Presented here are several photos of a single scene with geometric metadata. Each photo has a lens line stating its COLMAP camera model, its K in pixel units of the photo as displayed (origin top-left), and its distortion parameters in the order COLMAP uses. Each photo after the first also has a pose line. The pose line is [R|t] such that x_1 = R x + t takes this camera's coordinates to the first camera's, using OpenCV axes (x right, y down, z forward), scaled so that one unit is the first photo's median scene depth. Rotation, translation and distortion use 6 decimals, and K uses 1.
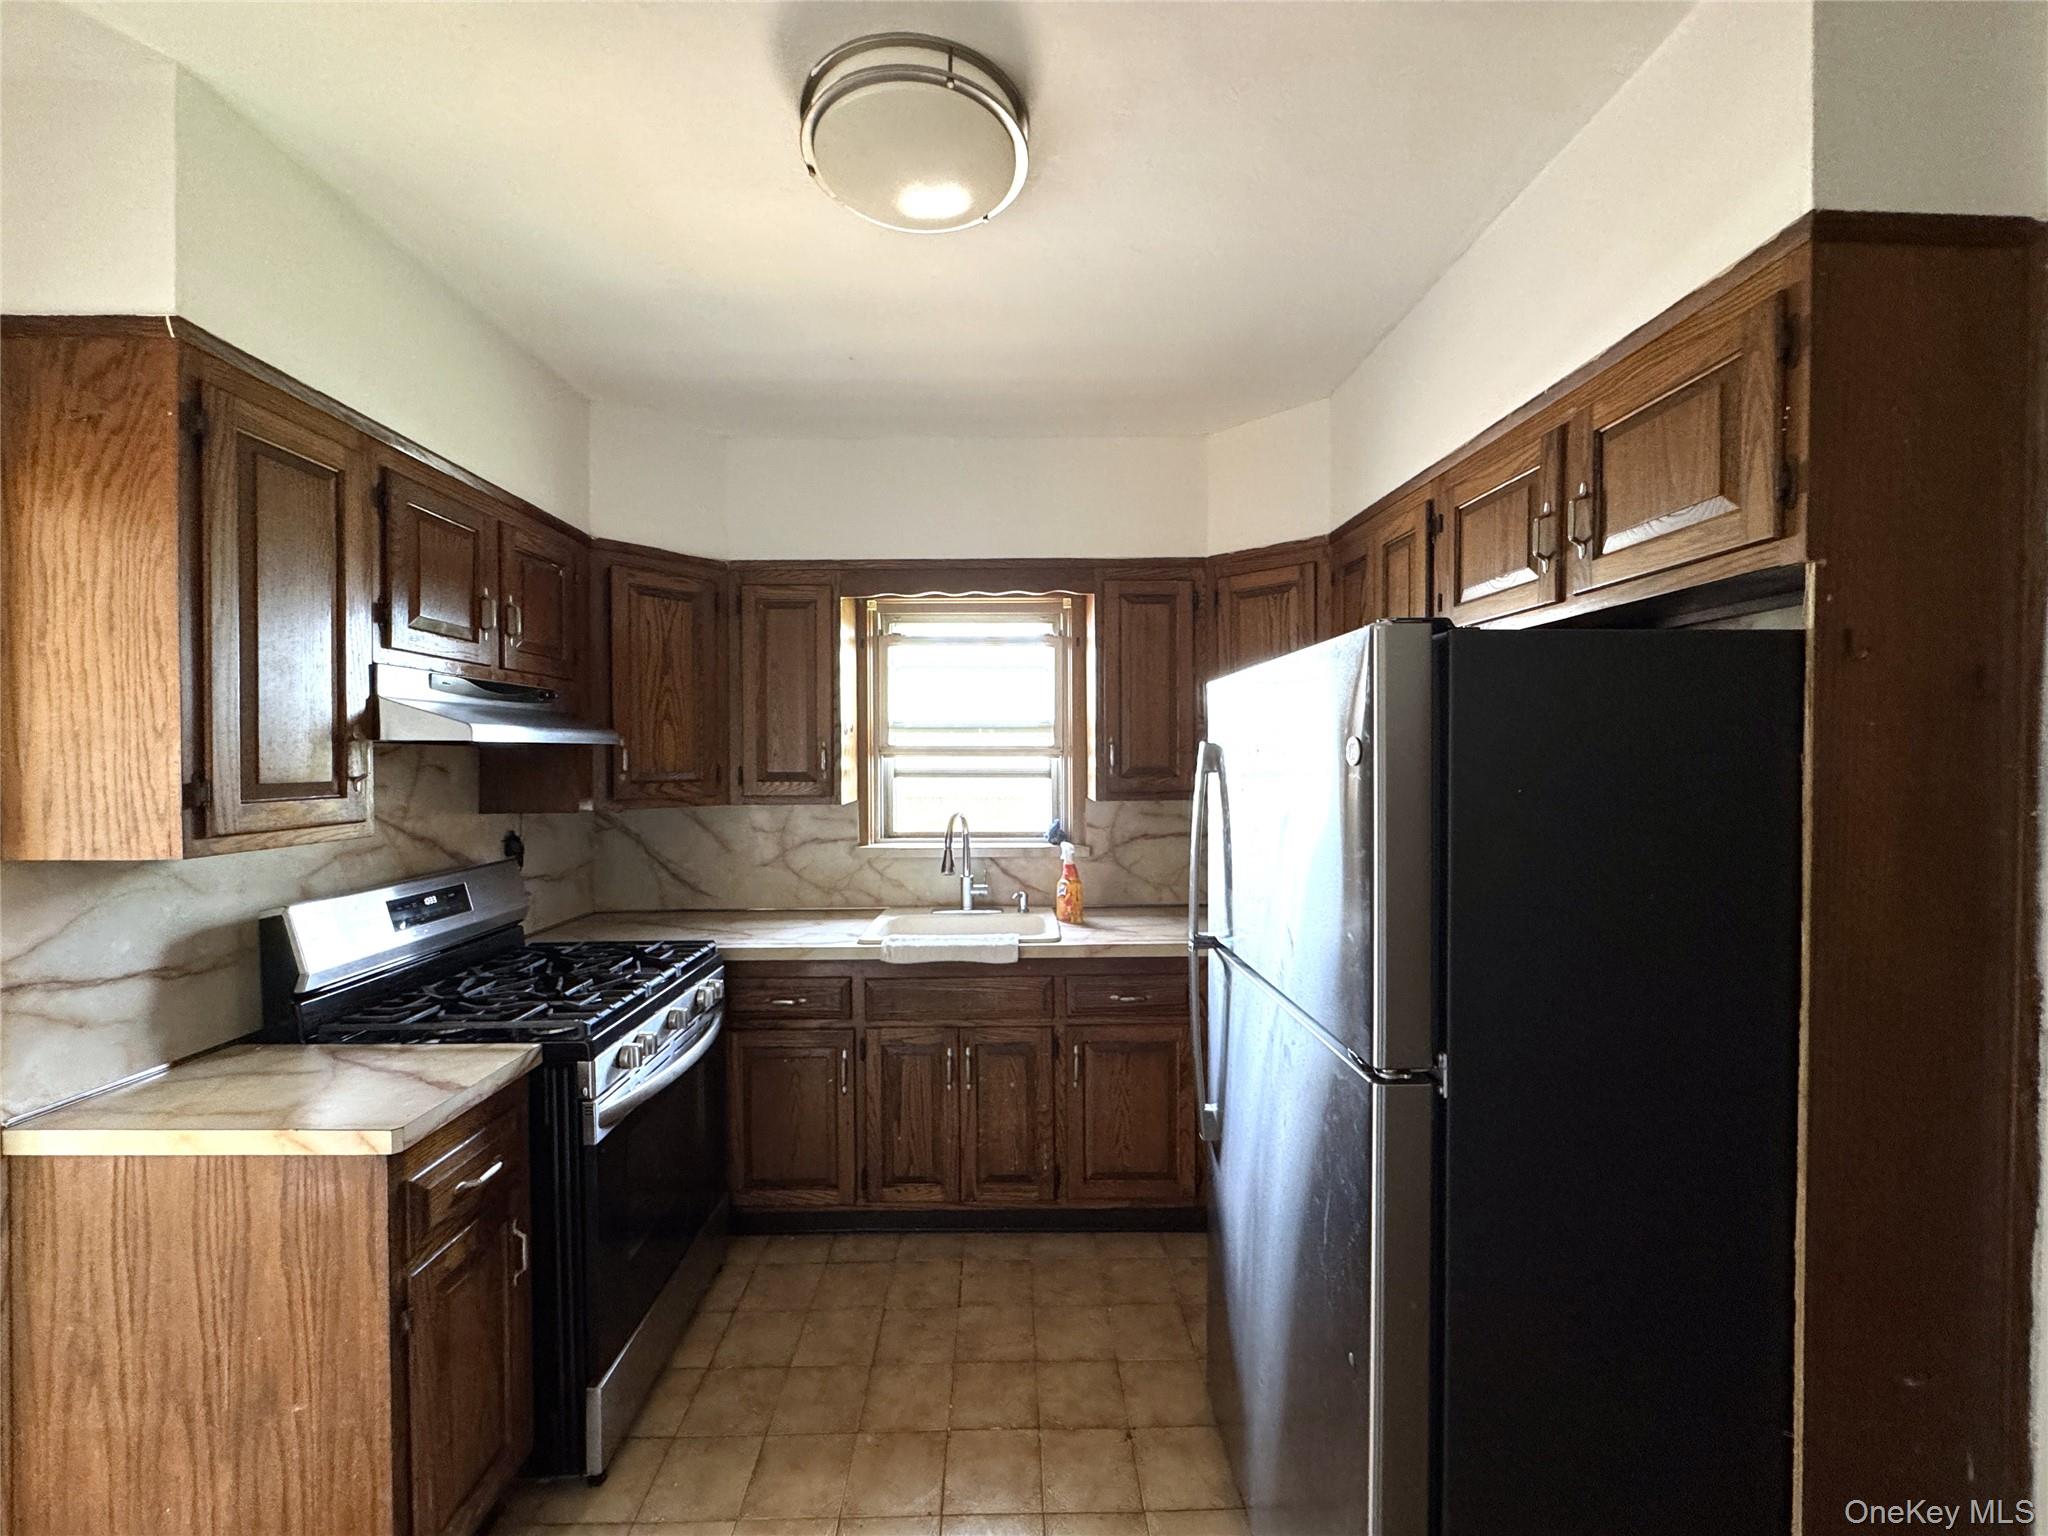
lens RADIAL K [[818.1, 0, 1023.2], [0, 818.1, 769.5], [0, 0, 1]] dist [-0.002115, -0.000243]
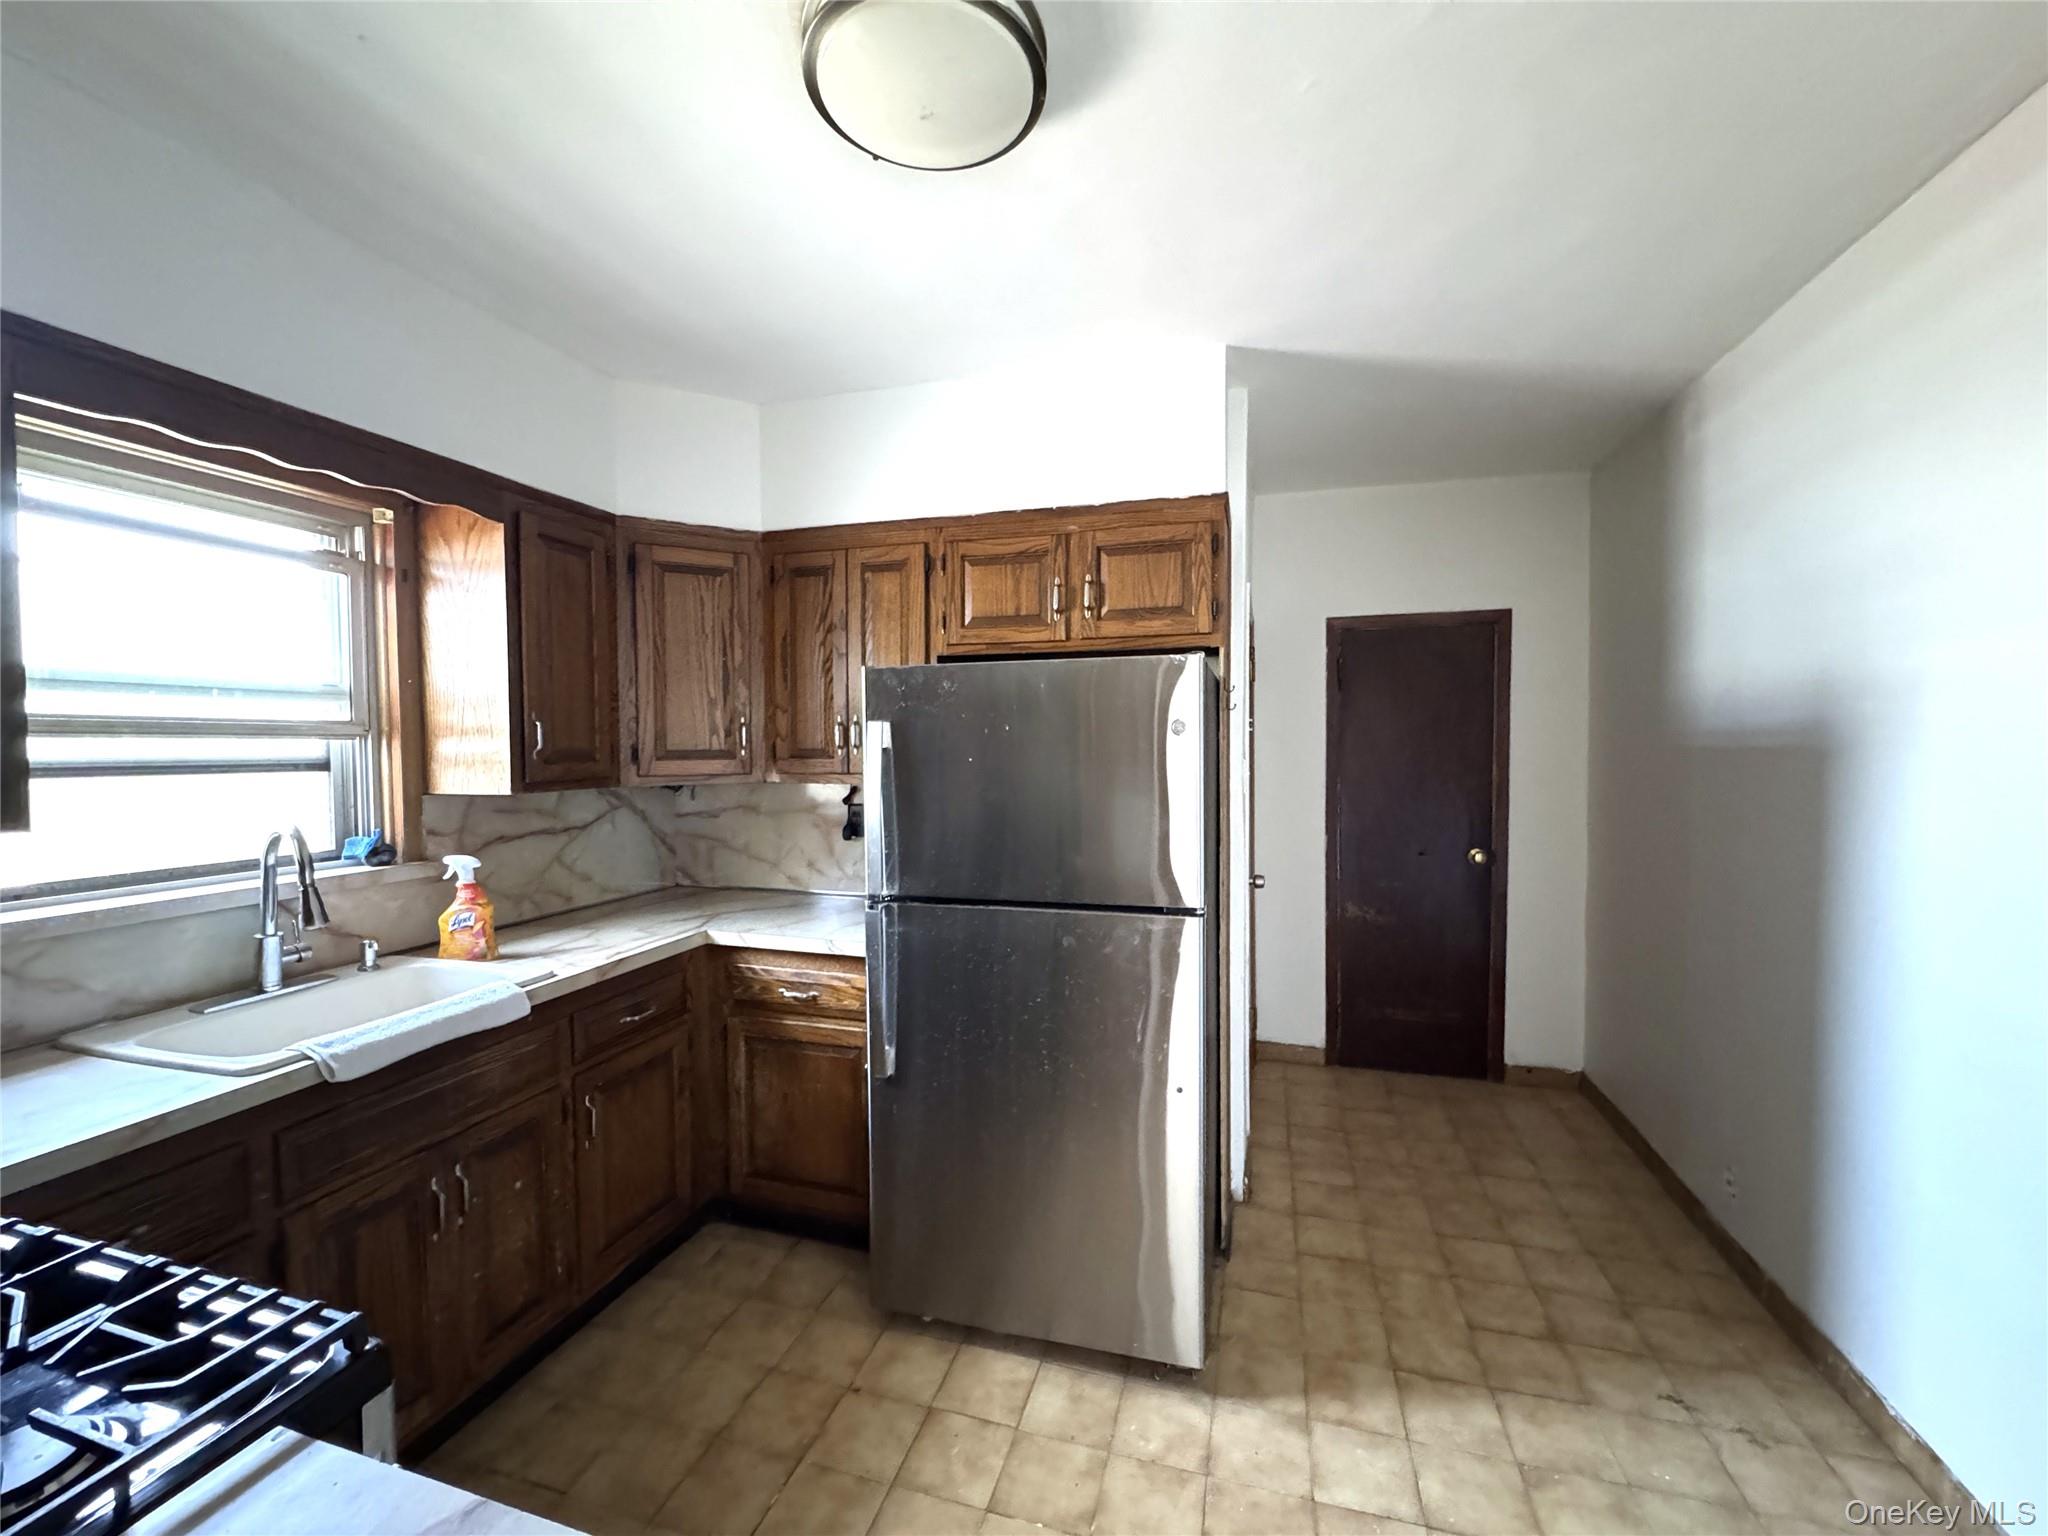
lens RADIAL K [[818.1, 0, 1023.2], [0, 818.1, 769.5], [0, 0, 1]] dist [-0.002115, -0.000243]
pose [[0.304364, -0.029937, 0.952085, -0.554495], [0.021308, 0.999470, 0.024616, 0.007088], [-0.952317, 0.012795, 0.304840, 0.342146]]
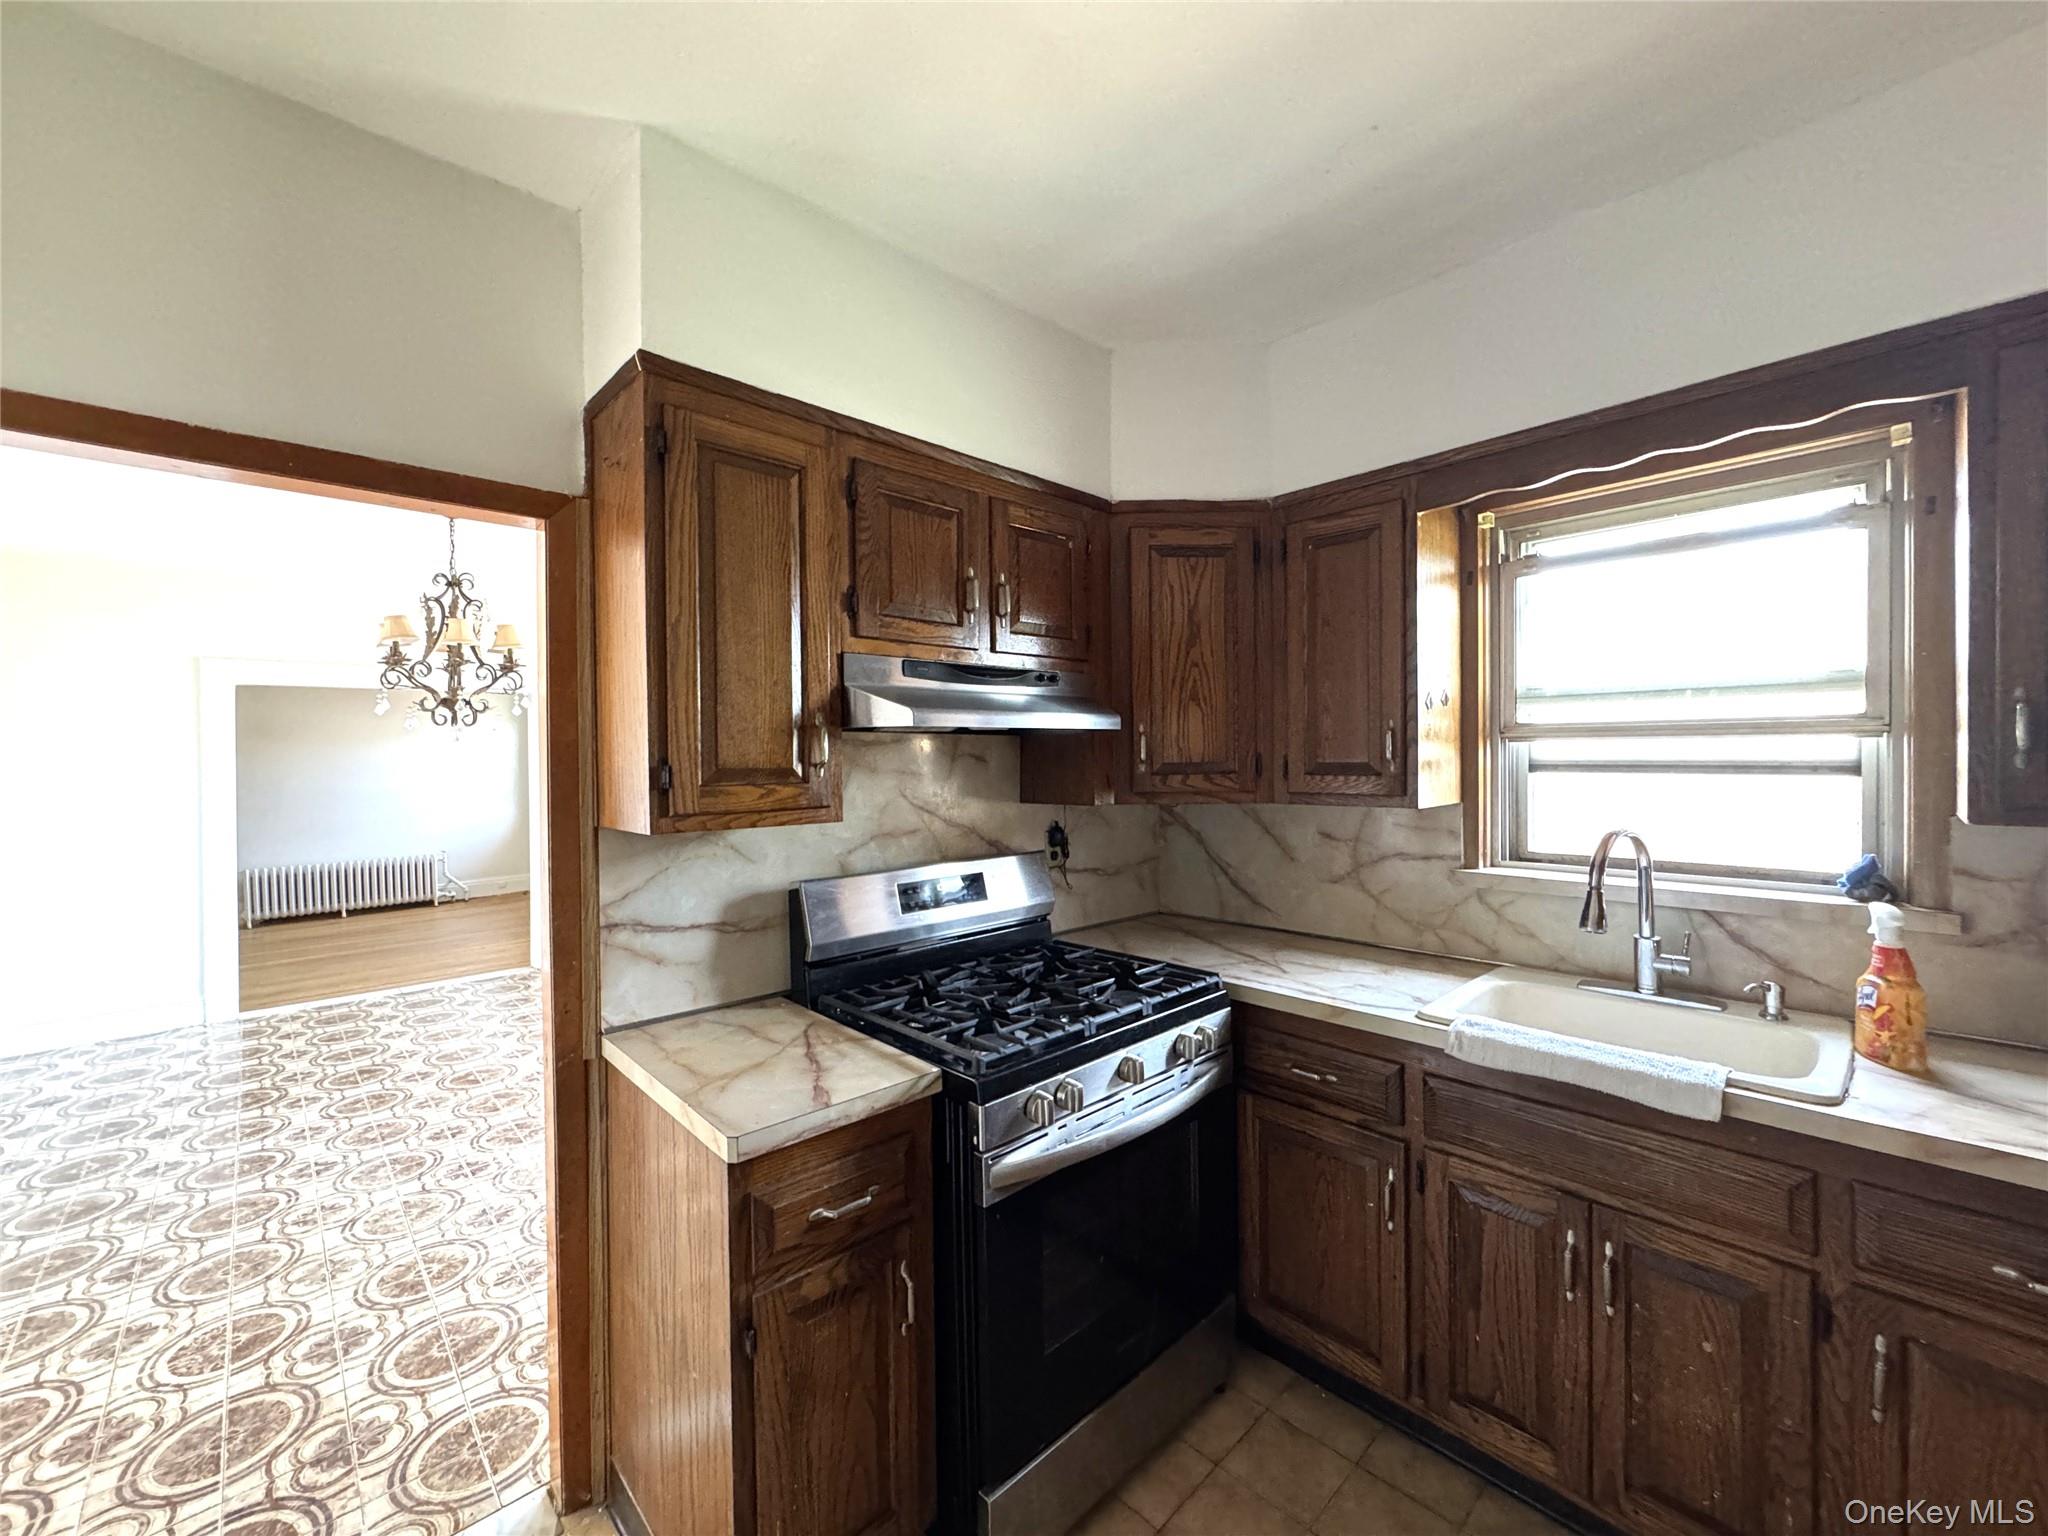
lens RADIAL K [[818.1, 0, 1023.2], [0, 818.1, 769.5], [0, 0, 1]] dist [-0.002115, -0.000243]
pose [[0.676346, 0.007302, -0.736548, 0.073266], [-0.002591, 0.999968, 0.007535, 0.005322], [0.736579, -0.003188, 0.676344, 0.308393]]
